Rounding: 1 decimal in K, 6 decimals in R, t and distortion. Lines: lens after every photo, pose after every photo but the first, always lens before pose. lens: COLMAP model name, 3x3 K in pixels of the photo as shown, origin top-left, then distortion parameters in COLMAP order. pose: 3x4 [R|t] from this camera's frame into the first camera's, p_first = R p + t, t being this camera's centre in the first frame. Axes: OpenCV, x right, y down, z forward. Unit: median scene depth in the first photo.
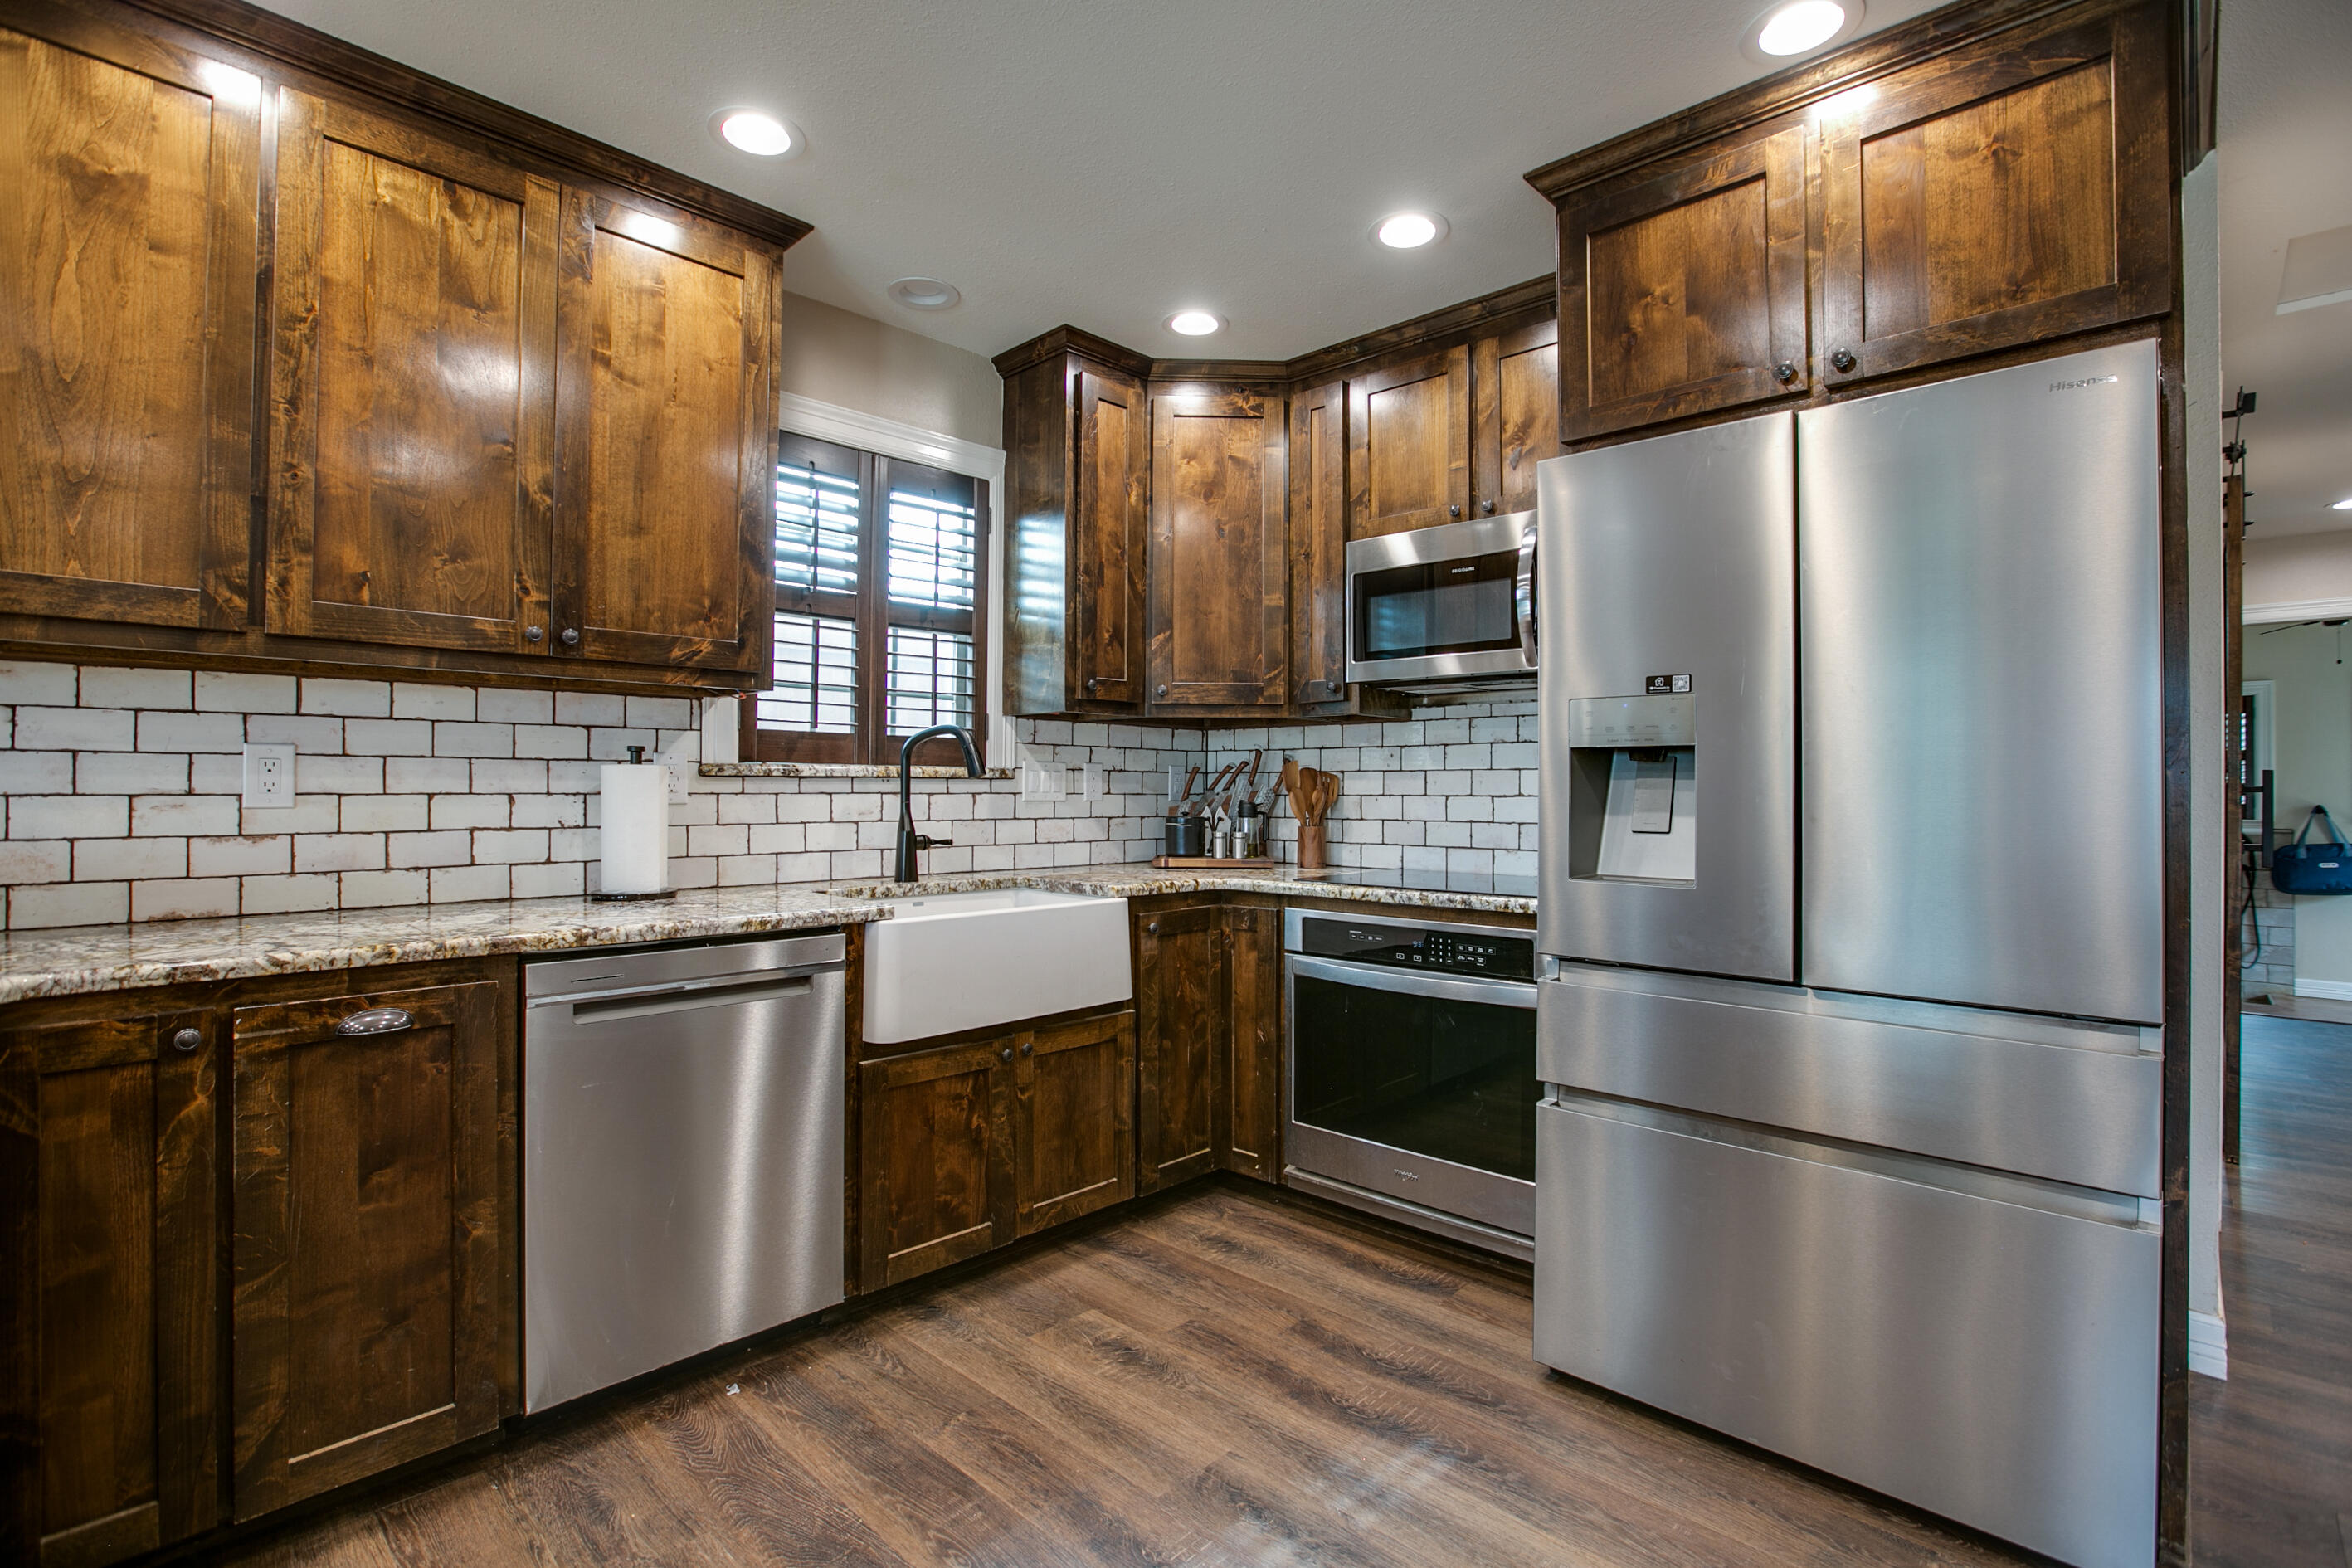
lens RADIAL K [[1084.8, 0, 1176.0], [0, 1084.8, 784.0], [0, 0, 1]] dist [-0.058239, 0.022435]
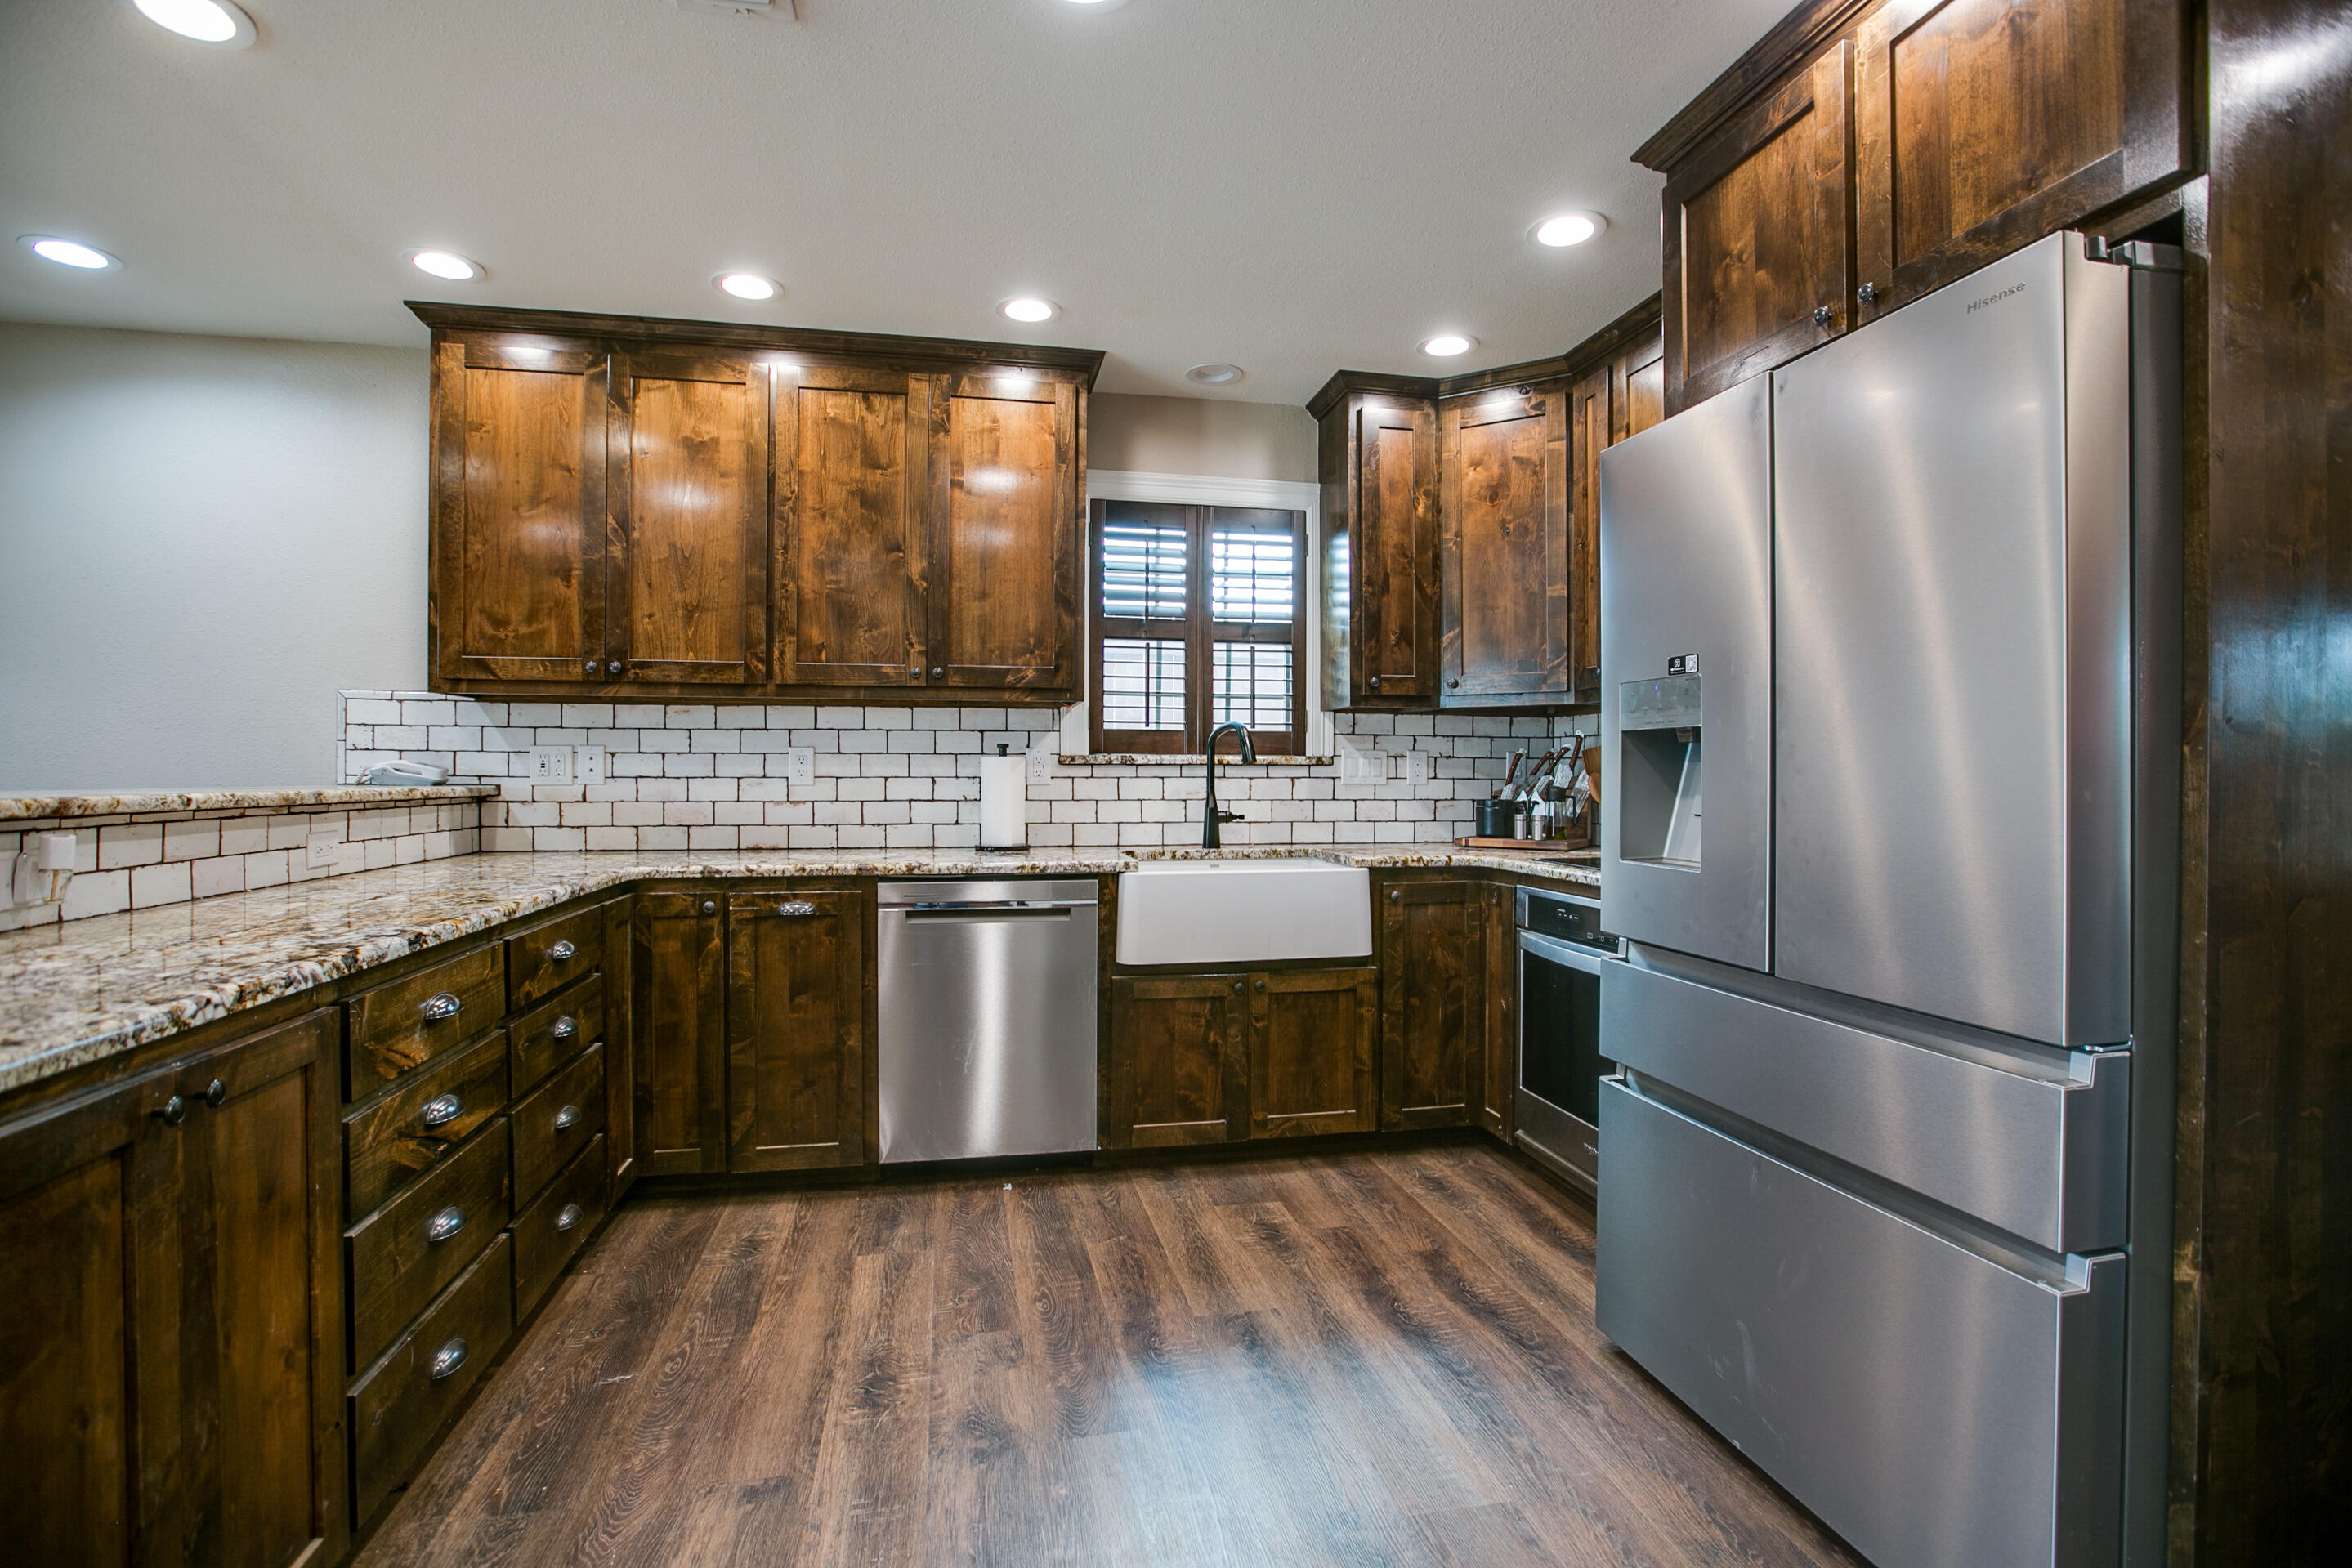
lens RADIAL K [[1071.4, 0, 1176.0], [0, 1071.4, 784.0], [0, 0, 1]] dist [-0.060298, 0.021677]
pose [[0.825605, 0.003319, -0.564239, 0.468734], [0.002952, 0.999944, 0.010201, 0.004098], [0.564241, -0.010088, 0.825549, -0.051716]]
